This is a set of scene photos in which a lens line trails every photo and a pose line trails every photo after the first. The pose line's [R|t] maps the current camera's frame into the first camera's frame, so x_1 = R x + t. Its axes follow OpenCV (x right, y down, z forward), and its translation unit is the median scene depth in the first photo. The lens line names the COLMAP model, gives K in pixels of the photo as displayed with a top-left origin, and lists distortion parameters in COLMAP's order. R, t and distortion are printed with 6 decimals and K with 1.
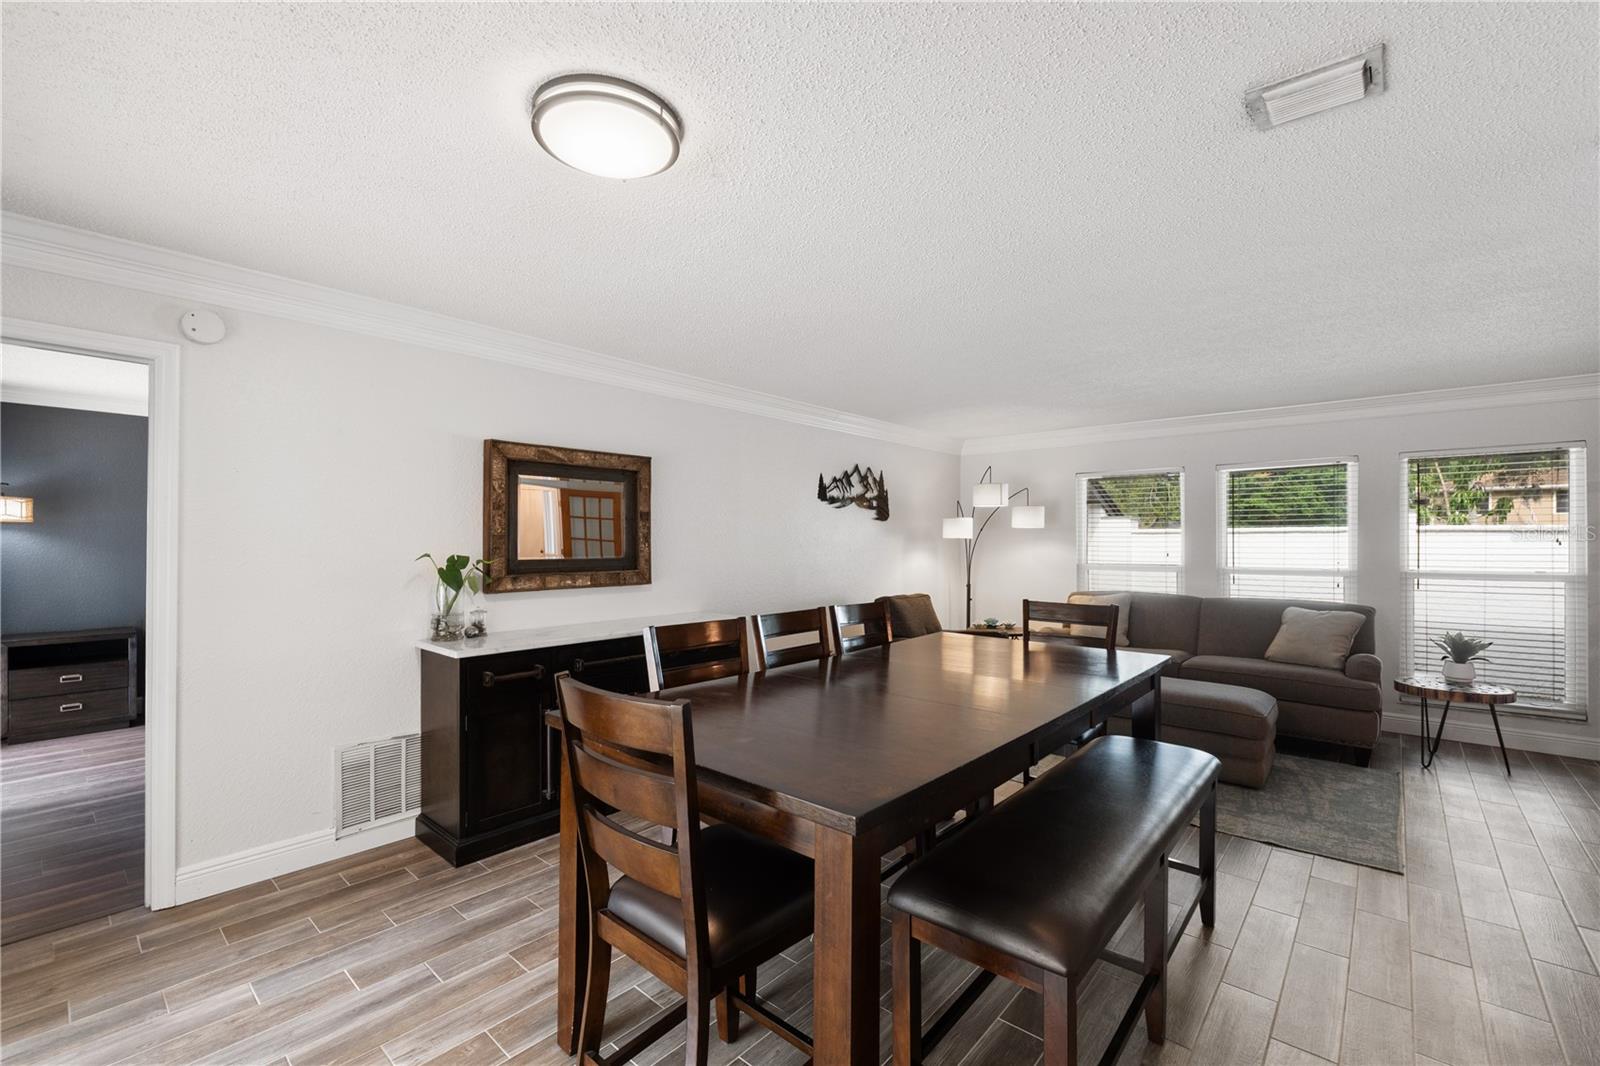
lens RADIAL K [[674.0, 0, 808.7], [0, 674.0, 529.5], [0, 0, 1]] dist [-0.006781, 0.000245]
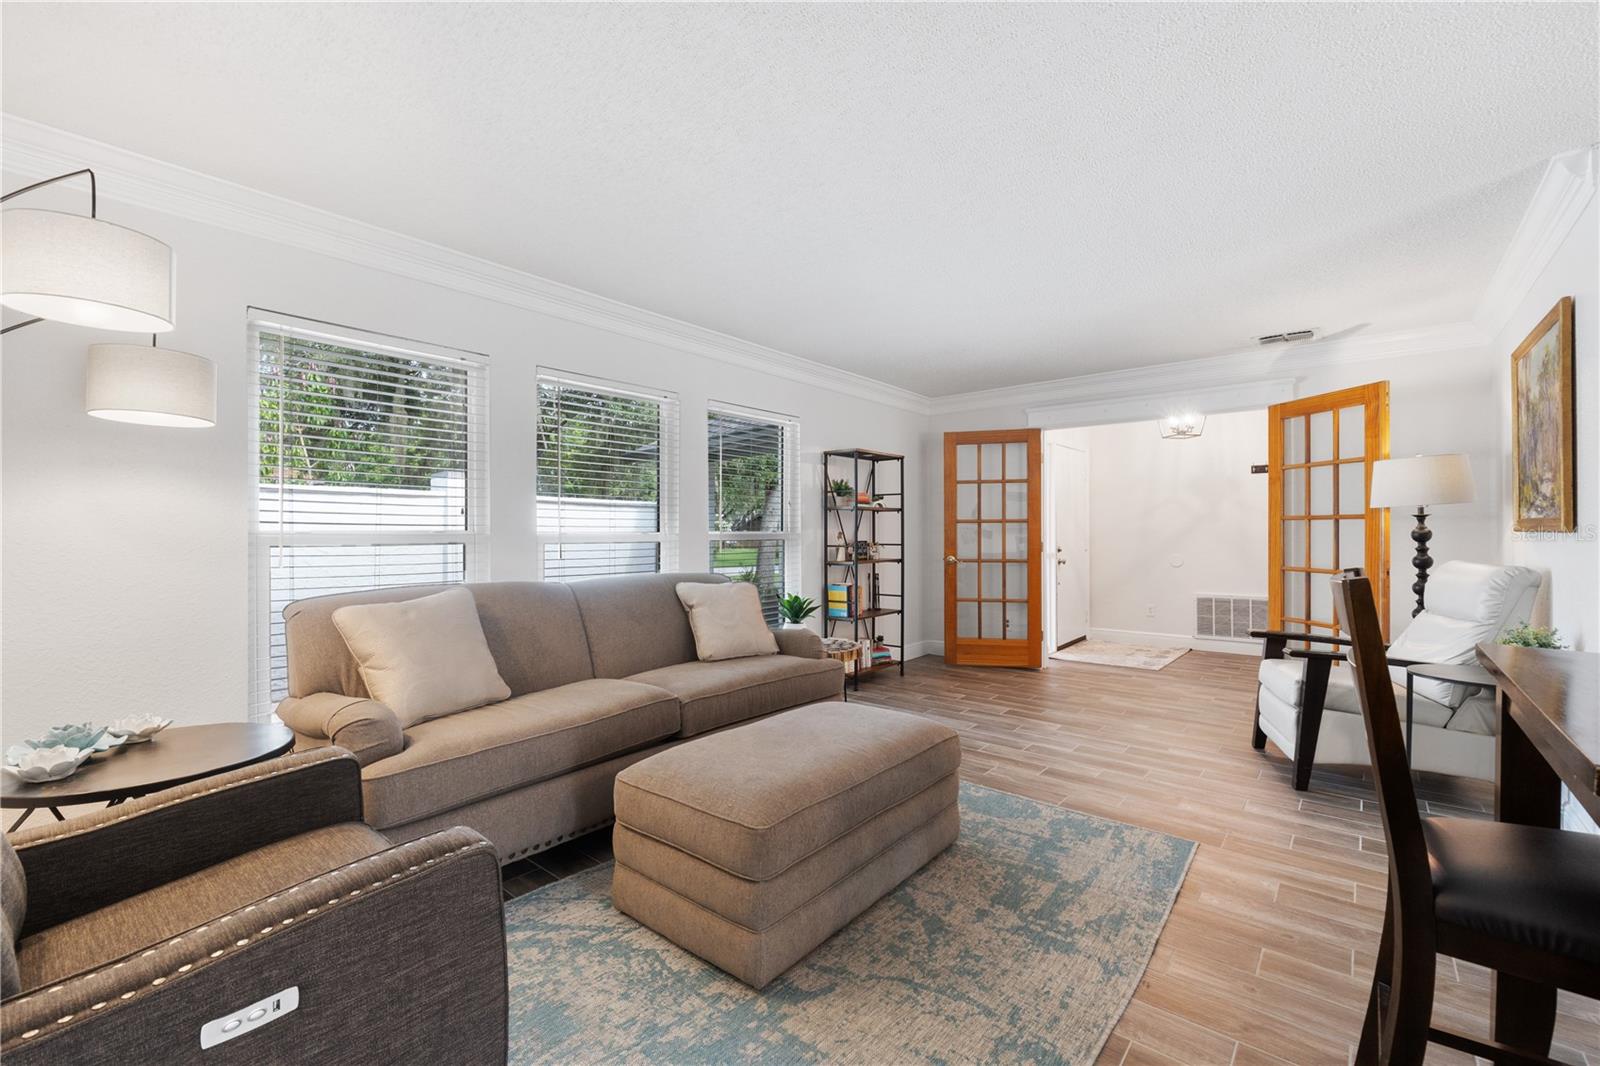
lens RADIAL K [[674.0, 0, 808.7], [0, 674.0, 529.5], [0, 0, 1]] dist [-0.006781, 0.000245]
pose [[-0.016800, 0.004807, 0.999847, -0.003884], [-0.015680, 0.999864, -0.005070, 0.054114], [-0.999736, -0.015763, -0.016723, 0.794346]]
